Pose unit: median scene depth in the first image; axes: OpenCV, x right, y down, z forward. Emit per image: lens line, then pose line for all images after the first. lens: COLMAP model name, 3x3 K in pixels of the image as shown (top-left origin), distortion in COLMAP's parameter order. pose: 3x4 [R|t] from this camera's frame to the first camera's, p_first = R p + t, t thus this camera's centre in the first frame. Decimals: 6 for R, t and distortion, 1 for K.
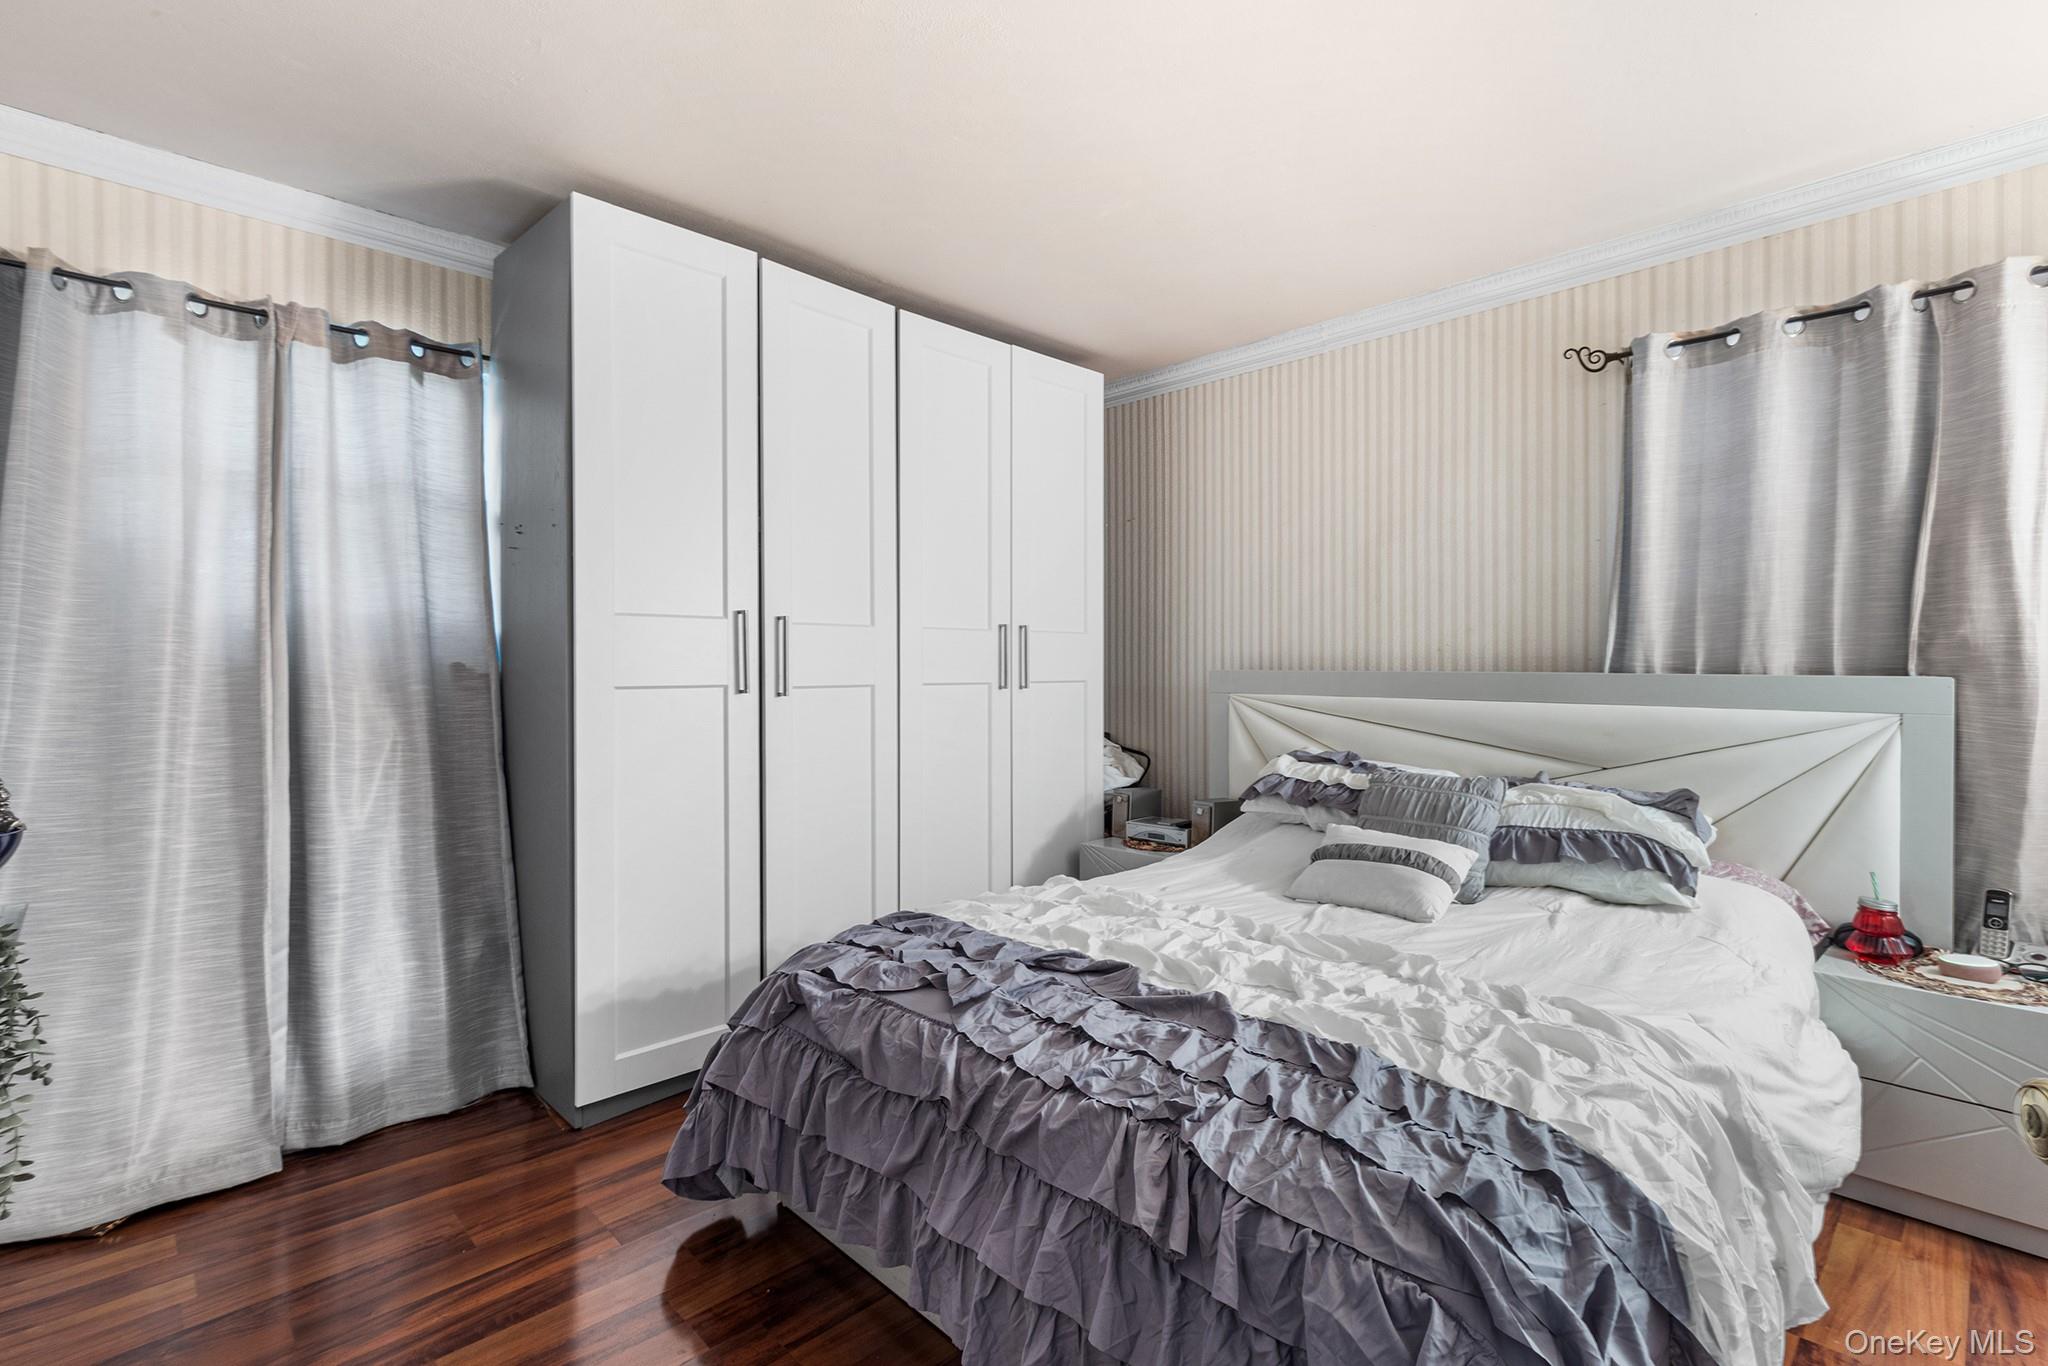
lens RADIAL K [[958.7, 0, 1029.6], [0, 958.7, 673.1], [0, 0, 1]] dist [-0.002590, 0.001180]
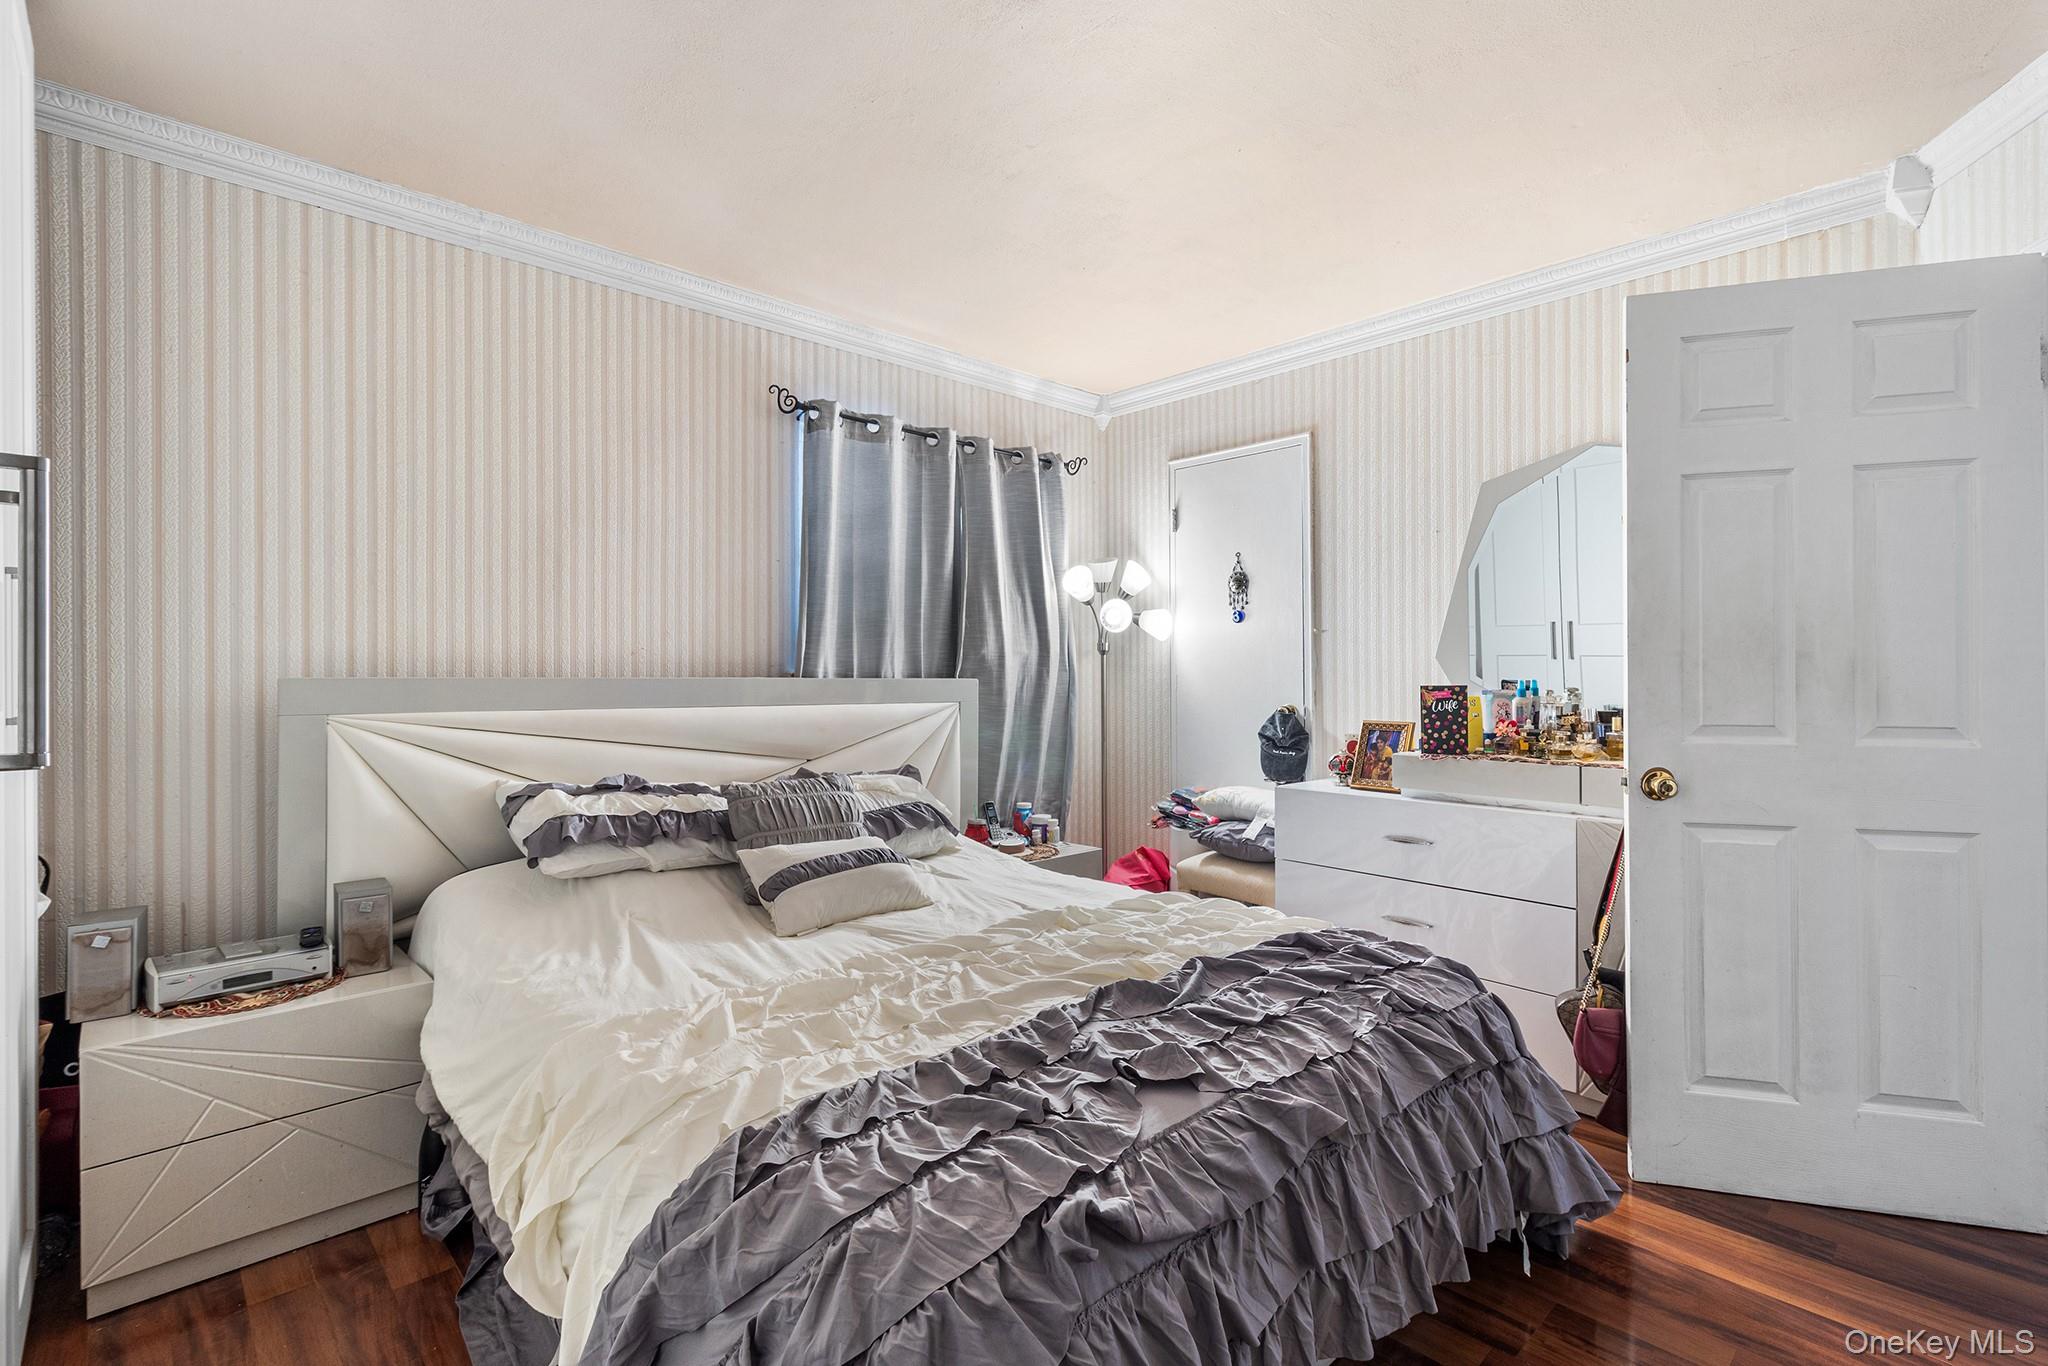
lens RADIAL K [[958.7, 0, 1029.4], [0, 958.7, 681.7], [0, 0, 1]] dist [-0.002590, 0.001180]
pose [[-0.006534, -0.008580, 0.999942, -0.532366], [0.008612, 0.999926, 0.008636, -0.002814], [-0.999942, 0.008668, -0.006459, 0.695041]]
